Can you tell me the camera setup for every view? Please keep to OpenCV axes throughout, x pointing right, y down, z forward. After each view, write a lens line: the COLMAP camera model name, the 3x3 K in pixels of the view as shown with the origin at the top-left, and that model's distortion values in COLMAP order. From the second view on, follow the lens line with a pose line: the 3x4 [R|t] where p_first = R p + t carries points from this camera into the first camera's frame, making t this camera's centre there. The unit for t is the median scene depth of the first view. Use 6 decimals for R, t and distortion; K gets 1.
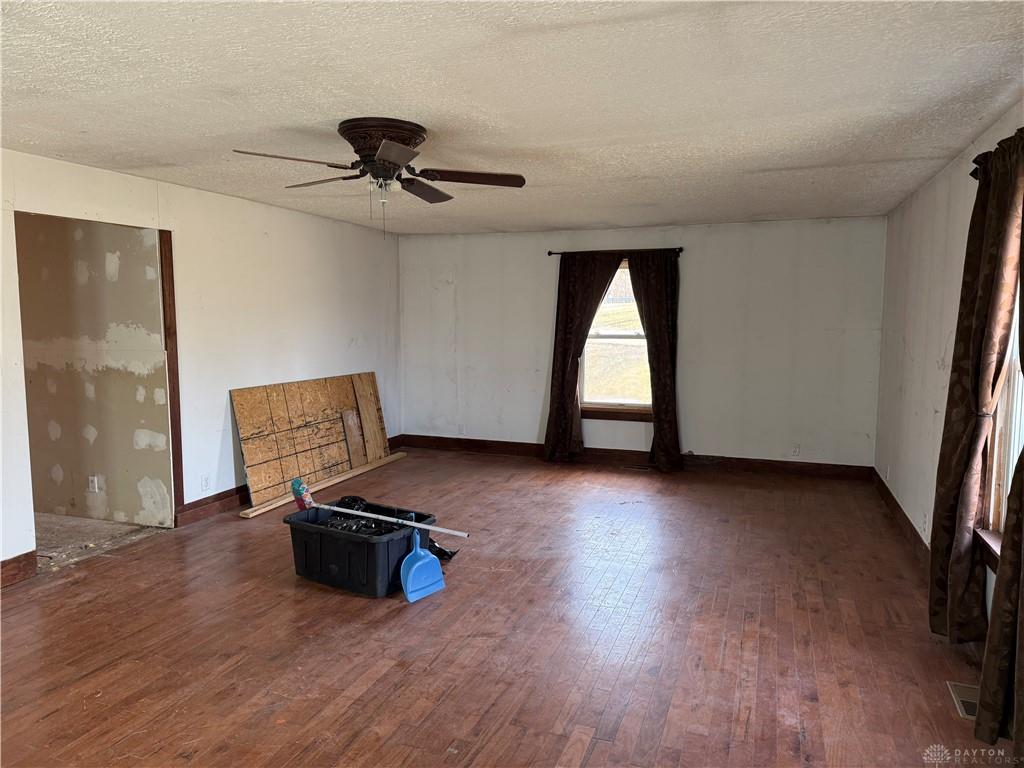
lens RADIAL K [[714.4, 0, 512.4], [0, 714.4, 397.4], [0, 0, 1]] dist [0.131188, -0.166030]
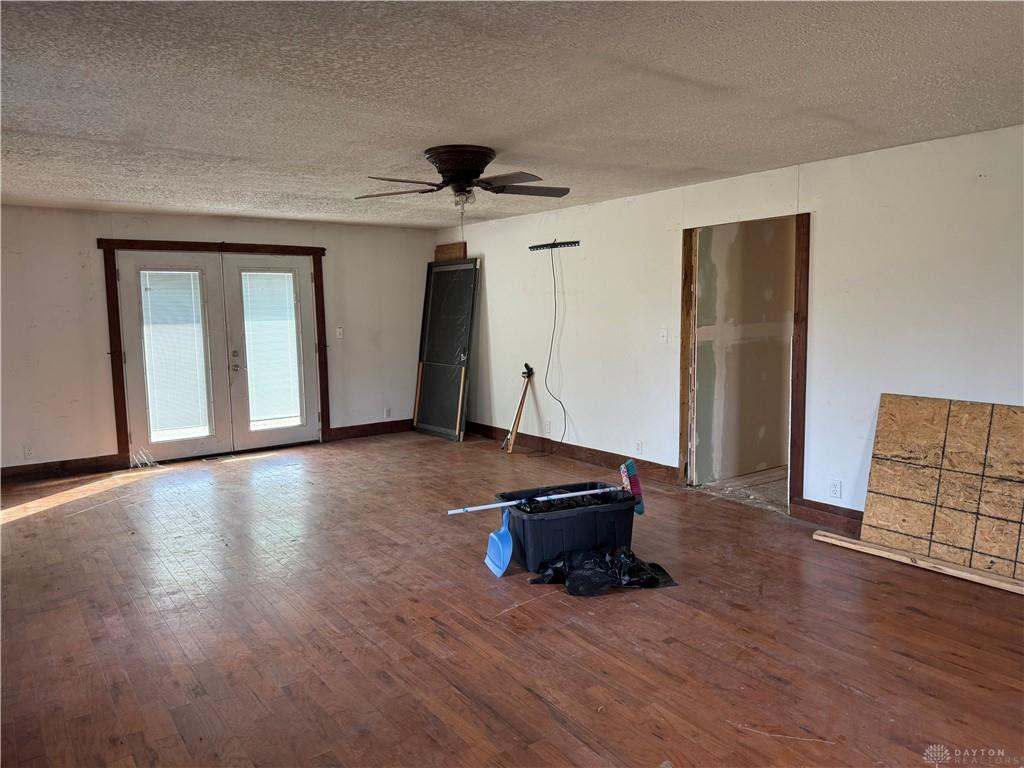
lens RADIAL K [[720.7, 0, 511.9], [0, 720.7, 380.0], [0, 0, 1]] dist [0.132297, -0.170428]
pose [[-0.562449, 0.089522, -0.821971, 0.605392], [-0.084218, 0.982748, 0.164660, -0.147709], [0.822532, 0.161838, -0.545207, 1.325960]]
